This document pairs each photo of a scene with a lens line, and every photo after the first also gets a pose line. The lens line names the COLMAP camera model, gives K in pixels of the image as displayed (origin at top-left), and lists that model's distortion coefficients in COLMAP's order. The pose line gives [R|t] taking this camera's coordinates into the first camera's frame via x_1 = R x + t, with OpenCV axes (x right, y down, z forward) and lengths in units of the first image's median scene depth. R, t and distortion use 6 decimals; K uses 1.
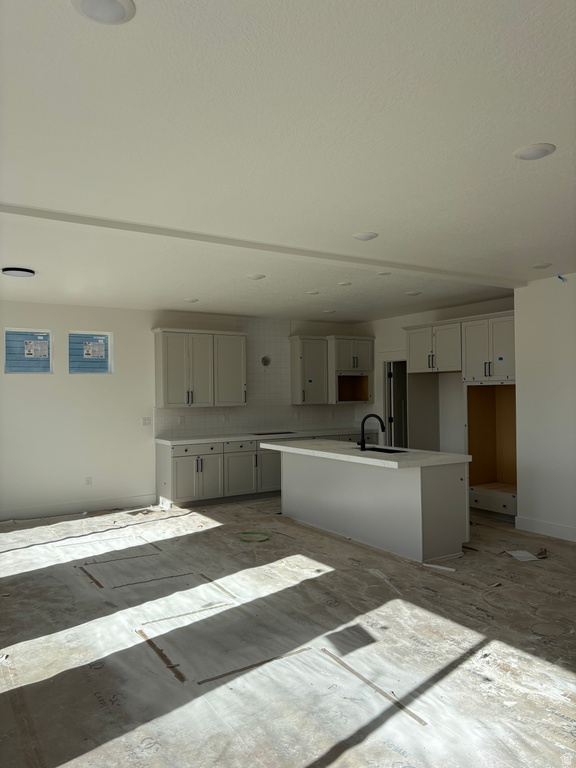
lens RADIAL K [[589.8, 0, 288.0], [0, 589.8, 384.0], [0, 0, 1]] dist [0.042321, 0.005781]
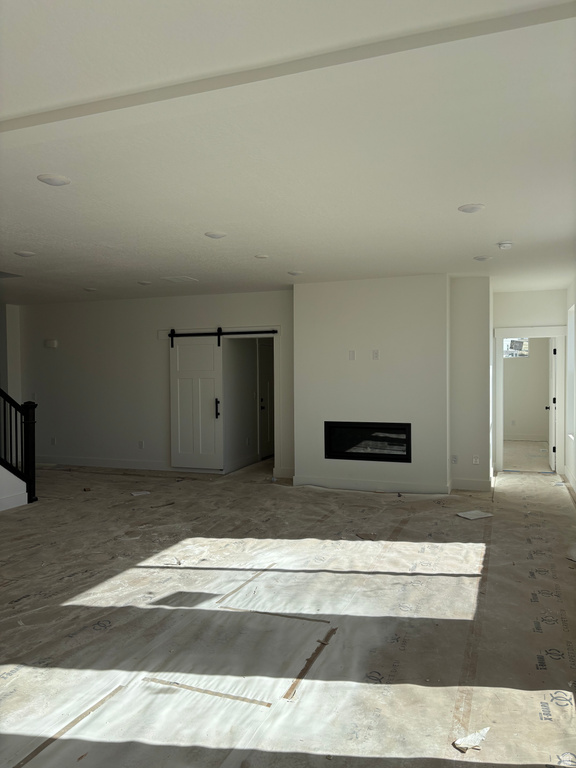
lens RADIAL K [[589.8, 0, 288.0], [0, 589.8, 384.0], [0, 0, 1]] dist [0.042321, 0.005781]
pose [[-0.619154, 0.007757, 0.785231, -0.879870], [-0.001676, 0.999936, -0.011199, 0.049308], [-0.785268, -0.008250, -0.619101, 1.557562]]
